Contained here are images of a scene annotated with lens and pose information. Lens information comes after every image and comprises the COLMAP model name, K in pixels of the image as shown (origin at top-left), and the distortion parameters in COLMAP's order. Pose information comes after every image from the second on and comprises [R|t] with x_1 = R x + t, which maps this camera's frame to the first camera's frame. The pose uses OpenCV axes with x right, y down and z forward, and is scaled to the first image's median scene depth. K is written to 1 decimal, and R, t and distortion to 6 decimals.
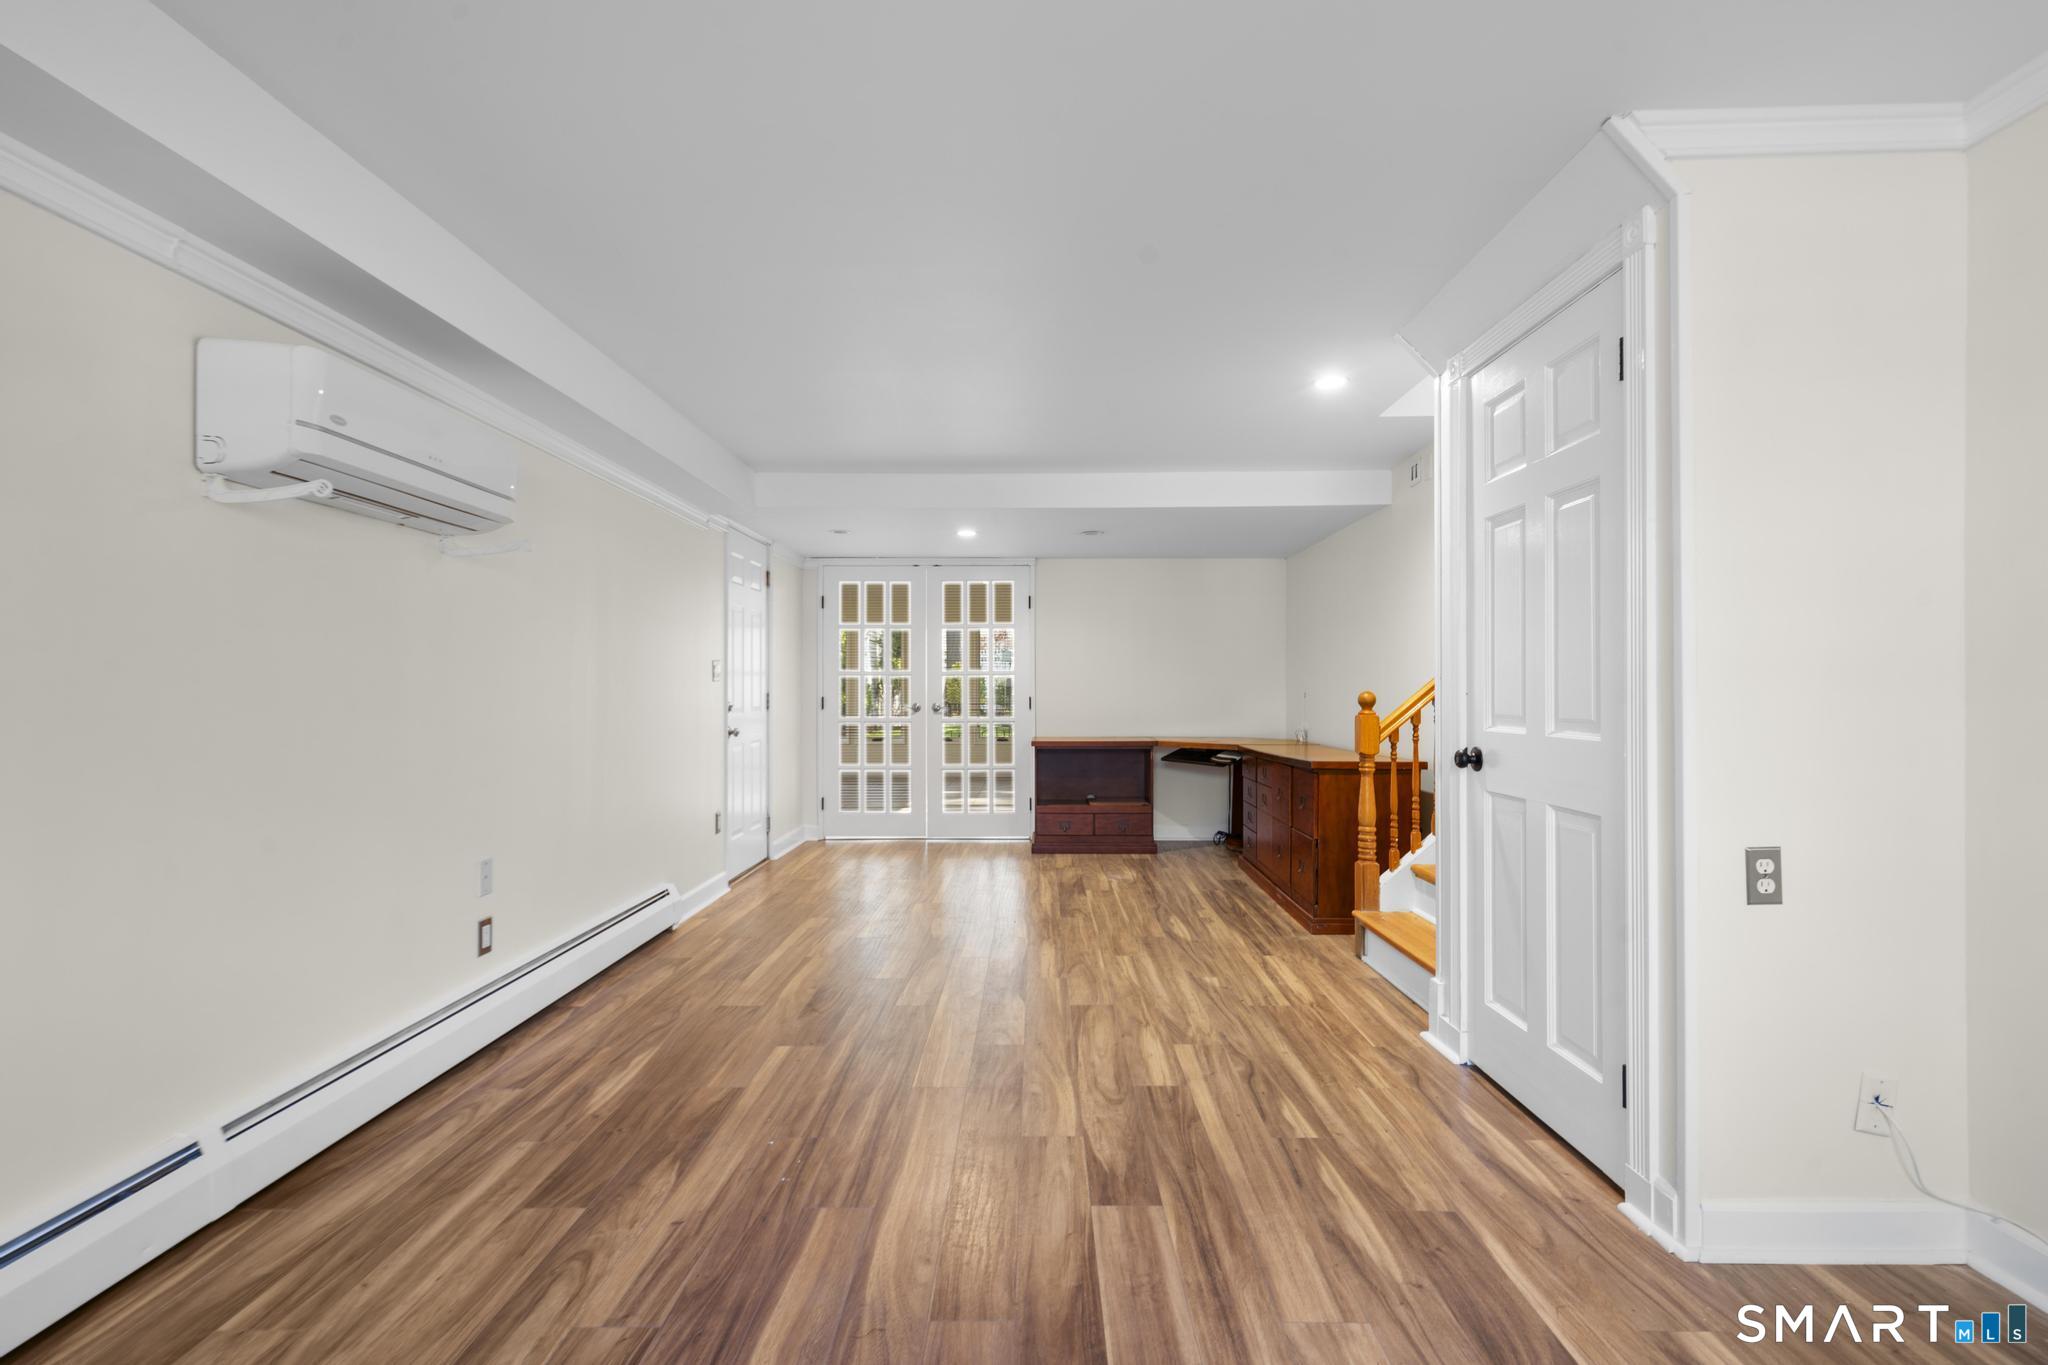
lens RADIAL K [[959.0, 0, 1023.0], [0, 959.0, 687.7], [0, 0, 1]] dist [-0.005553, 0.005232]
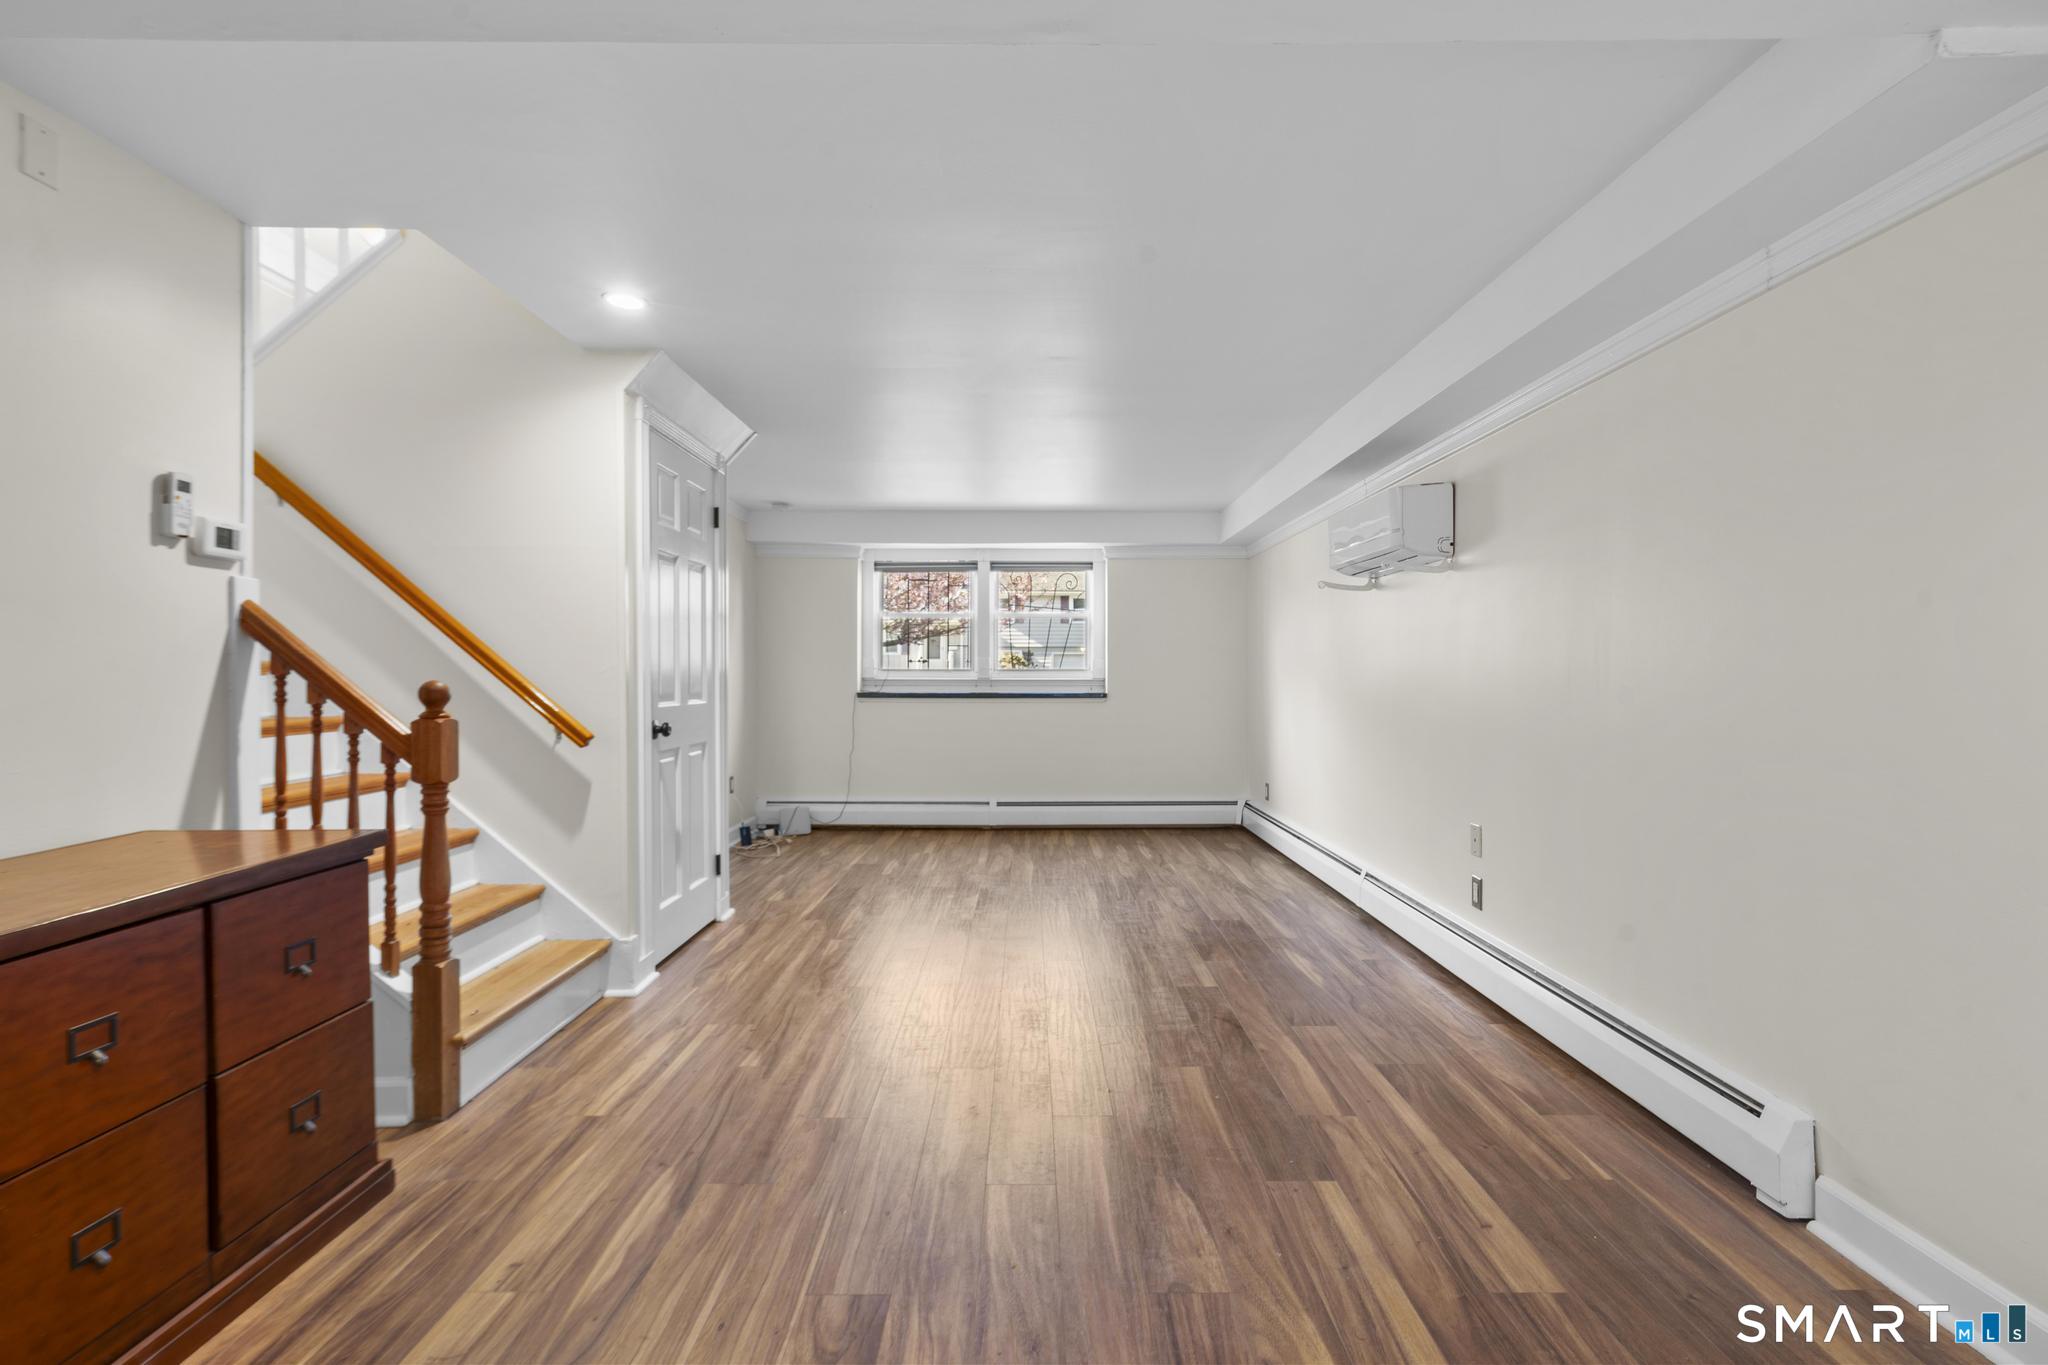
lens RADIAL K [[959.0, 0, 1024.8], [0, 959.0, 677.5], [0, 0, 1]] dist [-0.005553, 0.005232]
pose [[-0.999964, 0.001552, -0.008345, -0.015212], [0.001535, 0.999997, 0.002043, 0.001017], [0.008348, 0.002030, -0.999963, 1.967324]]
